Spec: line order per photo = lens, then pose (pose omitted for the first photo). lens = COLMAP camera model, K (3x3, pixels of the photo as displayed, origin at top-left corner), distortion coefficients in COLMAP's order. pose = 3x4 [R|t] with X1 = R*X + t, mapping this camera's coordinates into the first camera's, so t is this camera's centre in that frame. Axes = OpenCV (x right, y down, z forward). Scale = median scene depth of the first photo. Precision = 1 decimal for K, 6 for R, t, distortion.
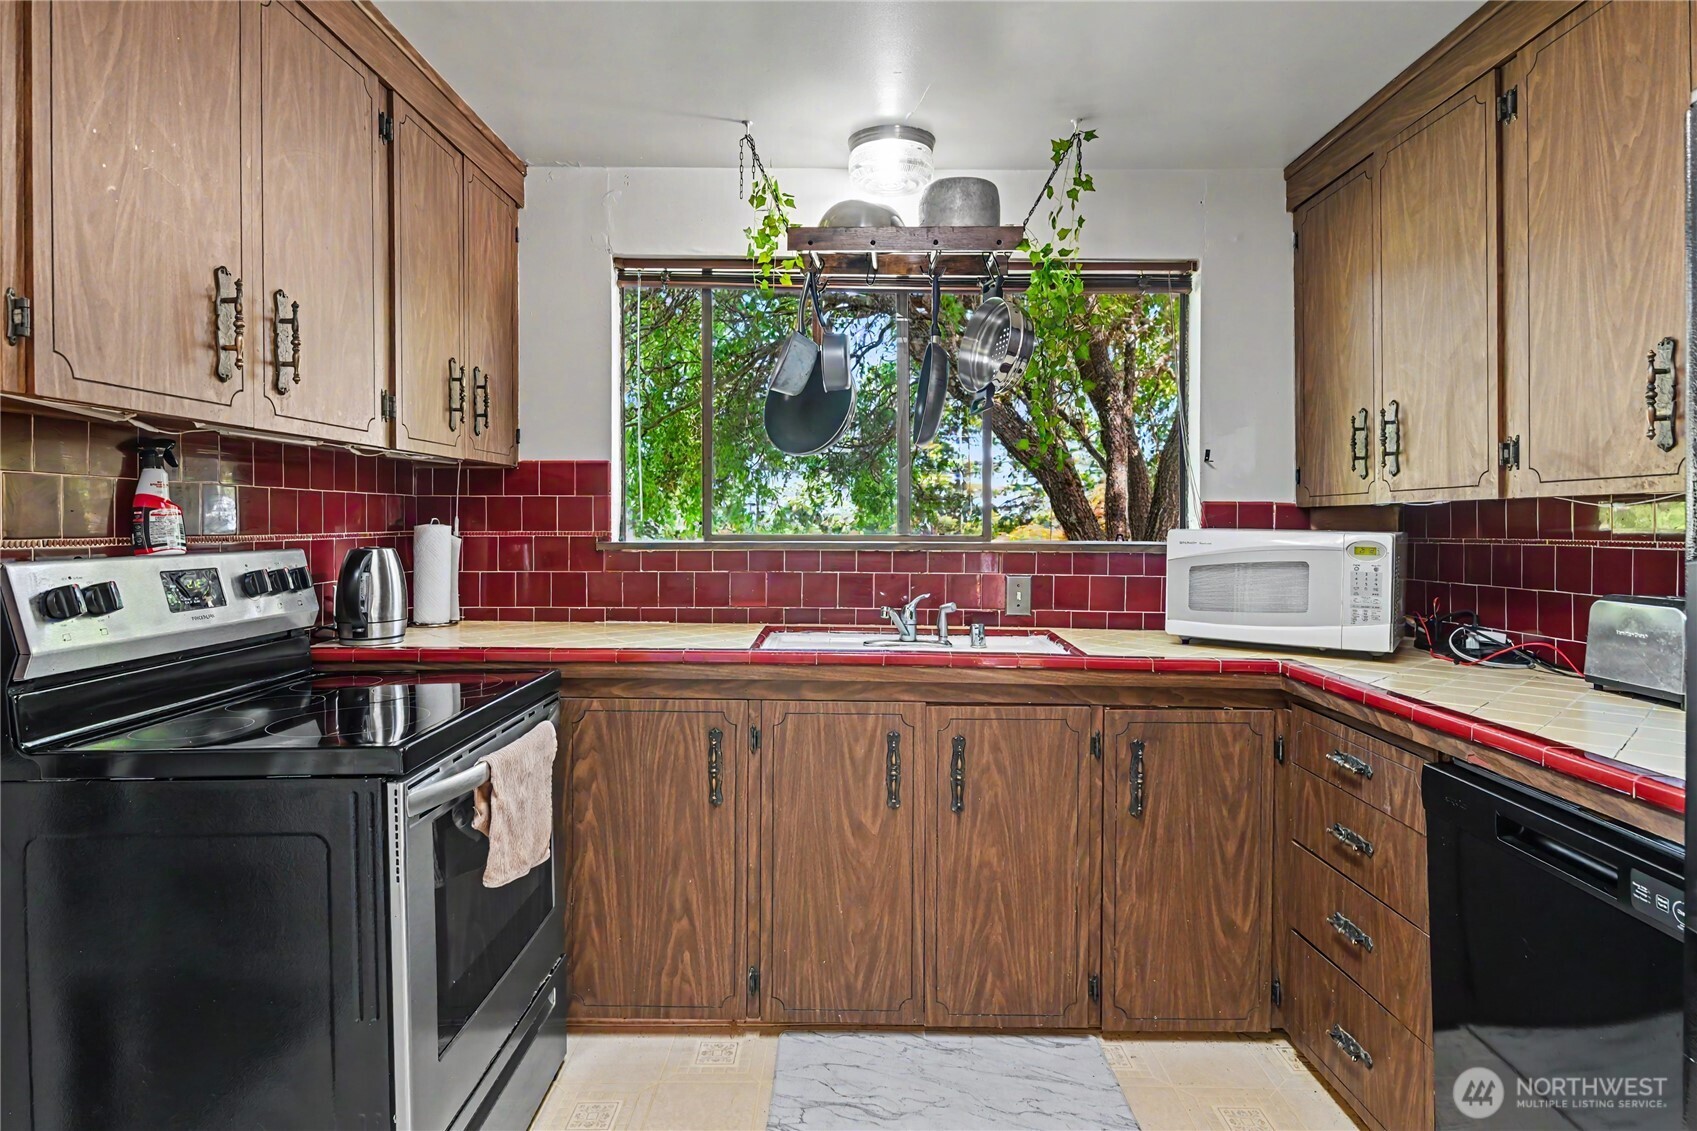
lens RADIAL K [[925.9, 0, 854.7], [0, 925.9, 530.2], [0, 0, 1]] dist [-0.001469, -0.001319]
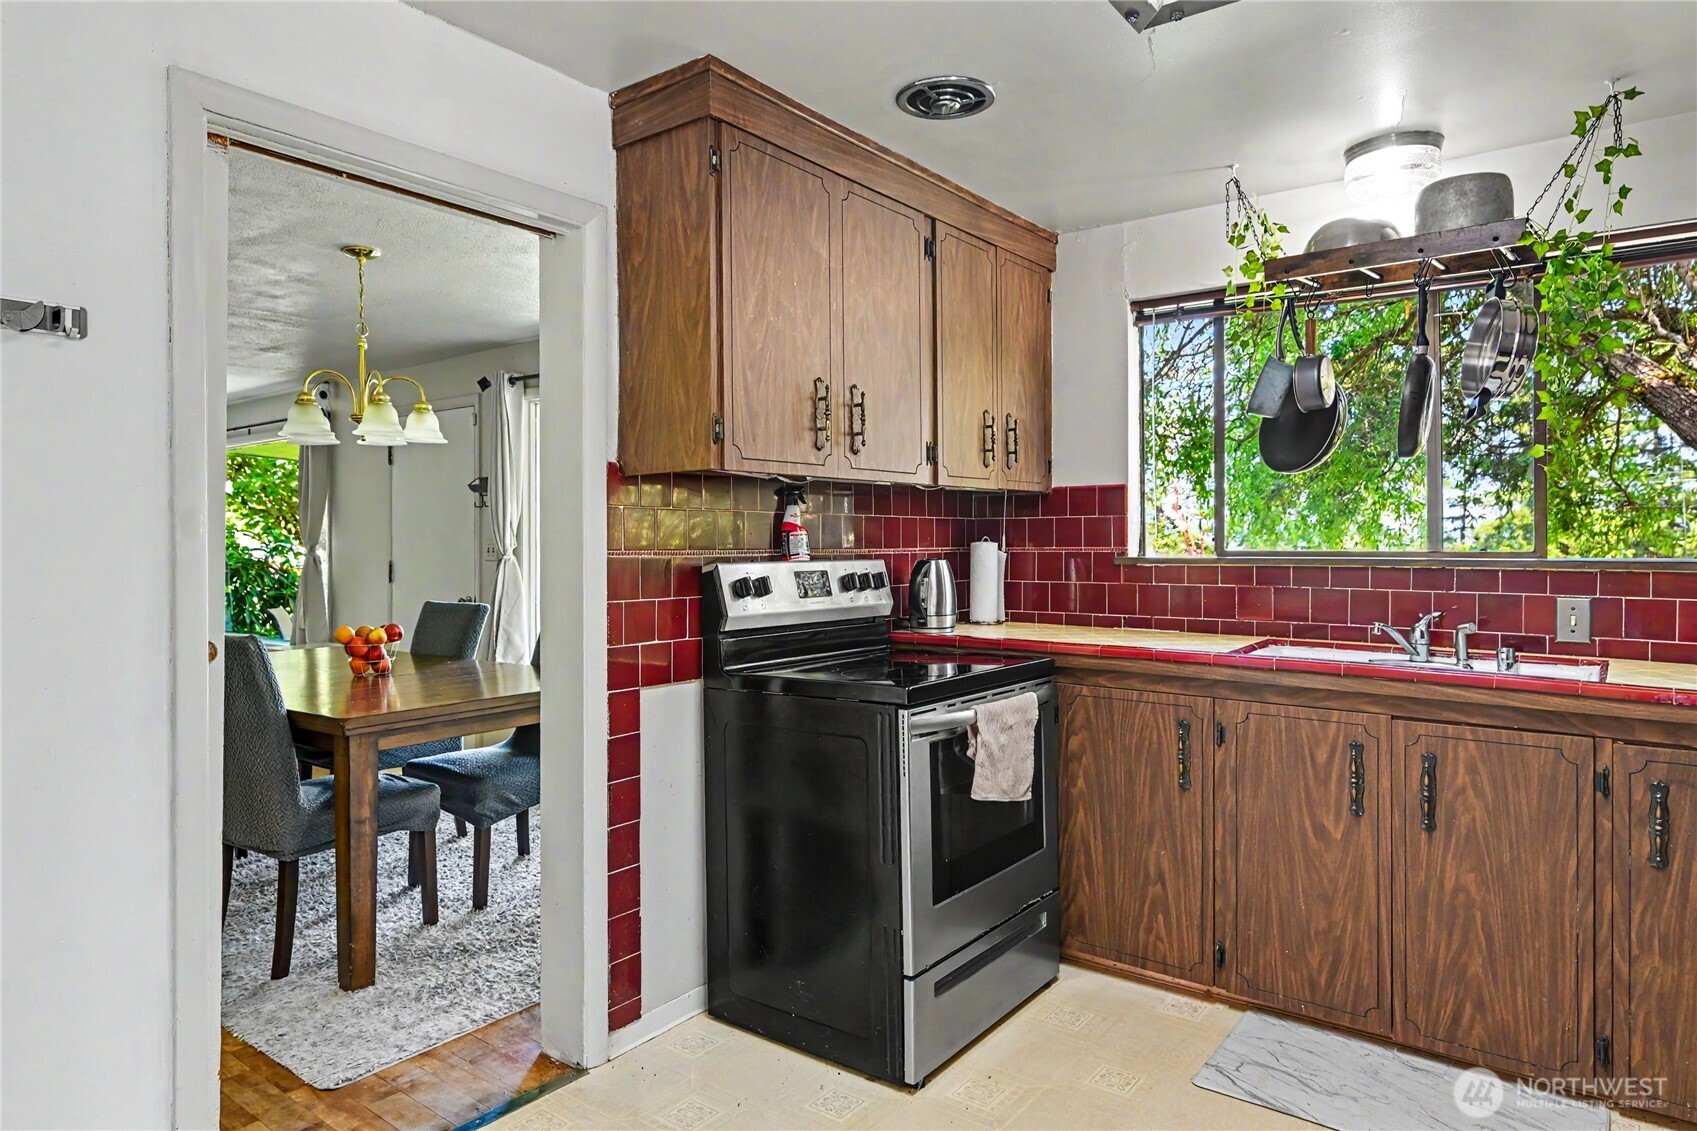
lens RADIAL K [[1035.0, 0, 848.4], [0, 1035.0, 543.6], [0, 0, 1]] dist [0.001969, -0.001036]
pose [[0.795416, -0.003343, -0.606055, 0.289148], [-0.001191, 0.999974, -0.007079, 0.007521], [0.606063, 0.006352, 0.795391, -0.253582]]
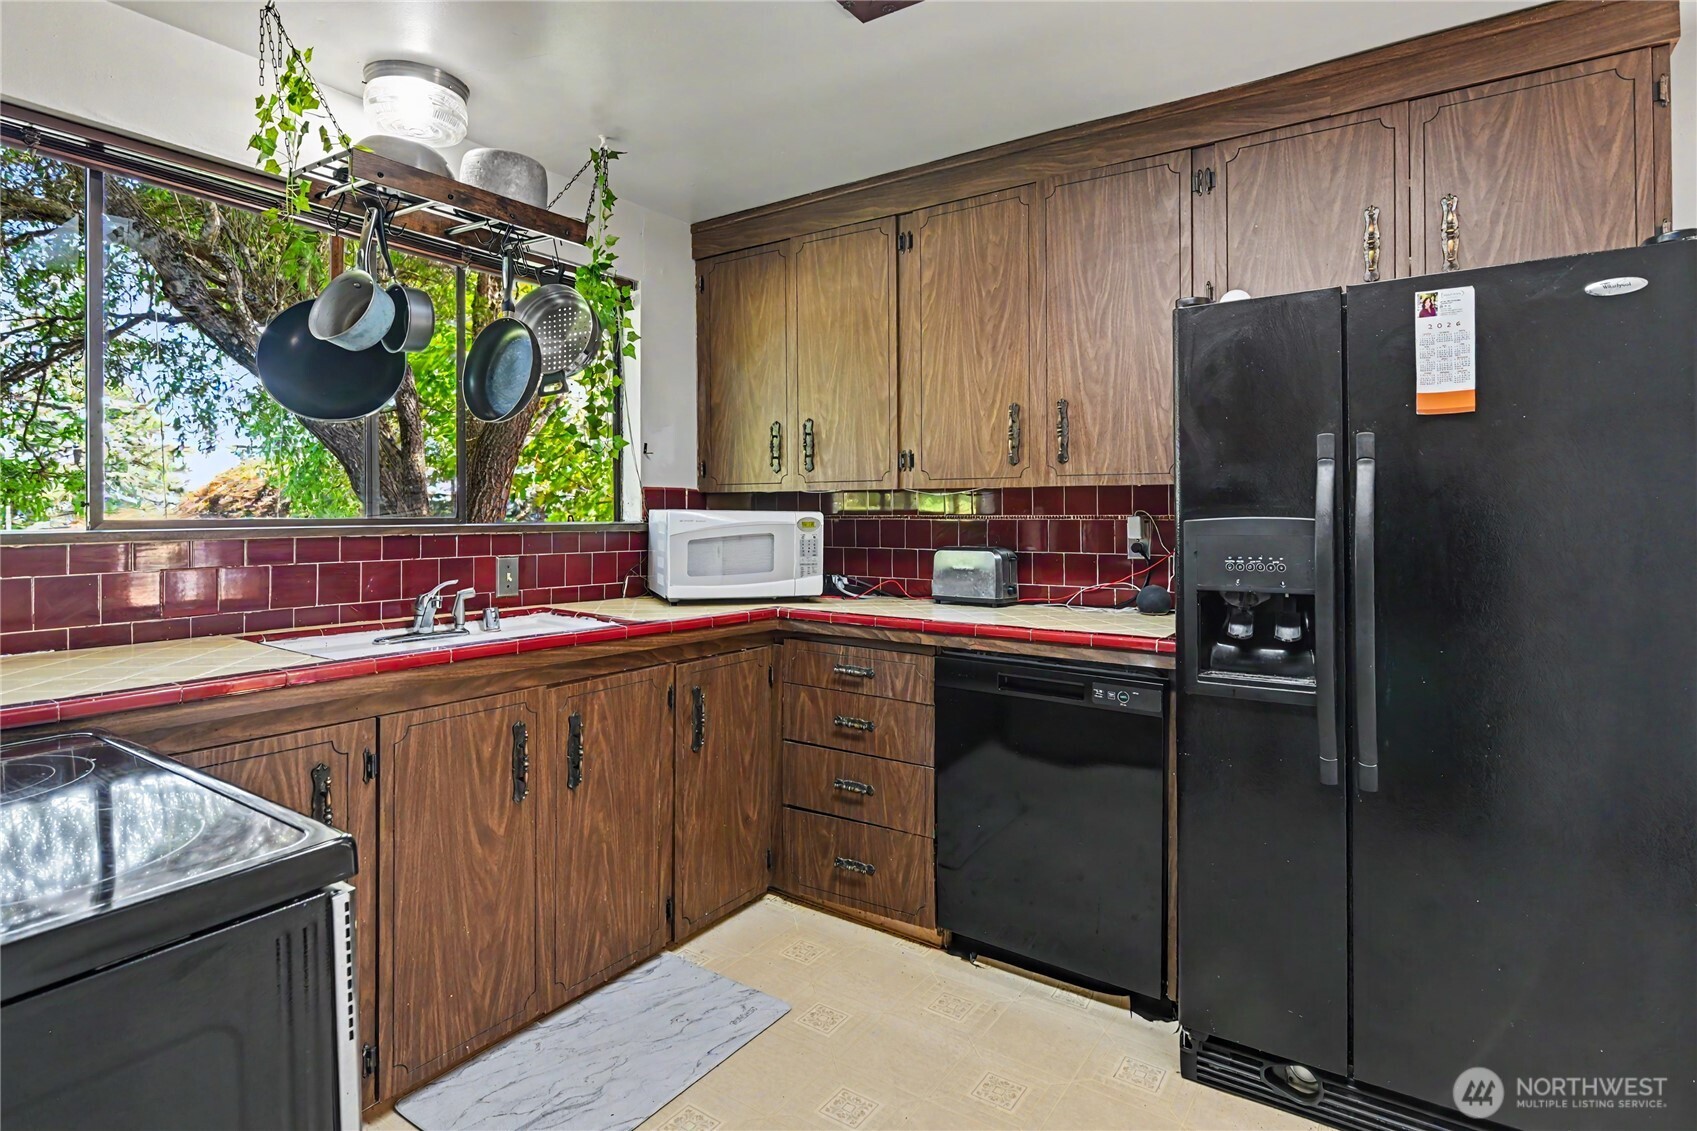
lens RADIAL K [[856.0, 0, 838.8], [0, 856.0, 517.7], [0, 0, 1]] dist [-0.001001, -0.000630]
pose [[0.565680, -0.010433, 0.824559, -0.496316], [0.006622, 0.999945, 0.008110, 0.001621], [-0.824598, 0.000873, 0.565718, 0.226017]]
